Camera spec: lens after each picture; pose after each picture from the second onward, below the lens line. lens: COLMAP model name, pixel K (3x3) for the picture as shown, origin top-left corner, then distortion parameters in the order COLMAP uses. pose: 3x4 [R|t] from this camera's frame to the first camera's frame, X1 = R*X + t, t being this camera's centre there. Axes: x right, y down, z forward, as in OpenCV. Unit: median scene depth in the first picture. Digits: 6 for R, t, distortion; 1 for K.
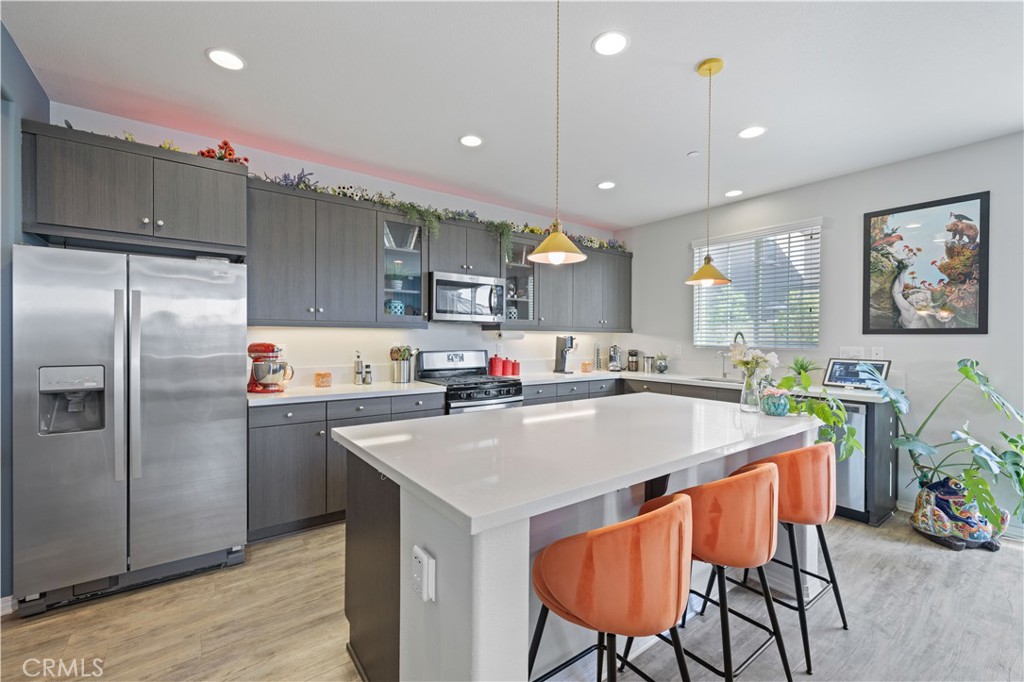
lens RADIAL K [[431.2, 0, 506.0], [0, 431.2, 338.5], [0, 0, 1]] dist [-0.000227, 0.000327]
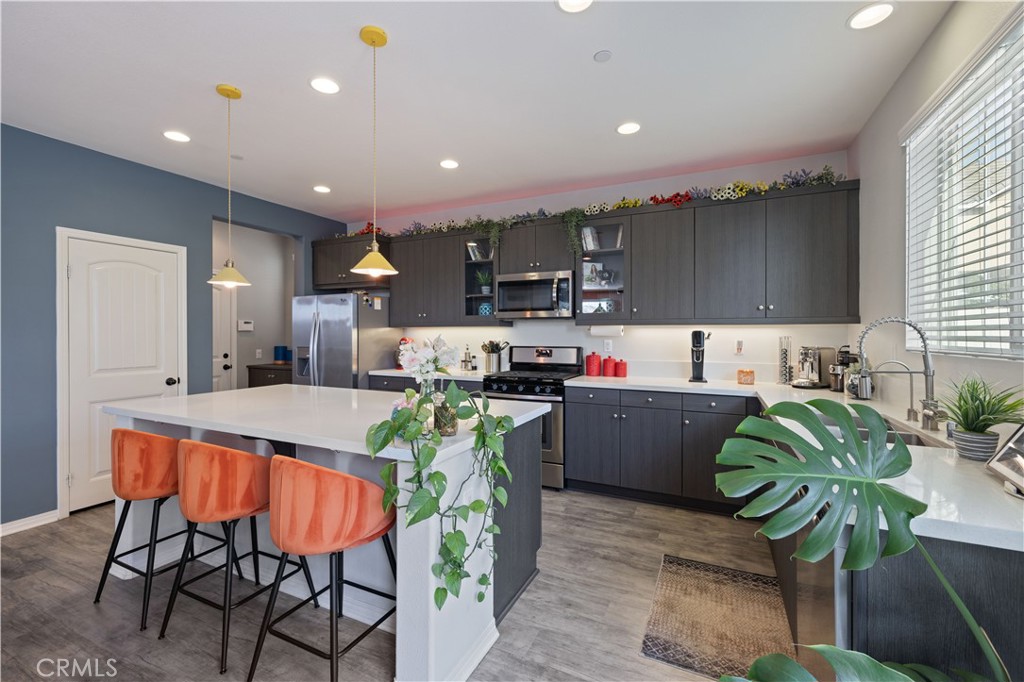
lens RADIAL K [[431.2, 0, 506.0], [0, 431.2, 338.5], [0, 0, 1]] dist [-0.000227, 0.000327]
pose [[0.459190, -0.000003, -0.888338, 0.710298], [-0.000940, 0.999999, -0.000489, 0.009278], [0.888337, 0.001060, 0.459190, 0.422717]]
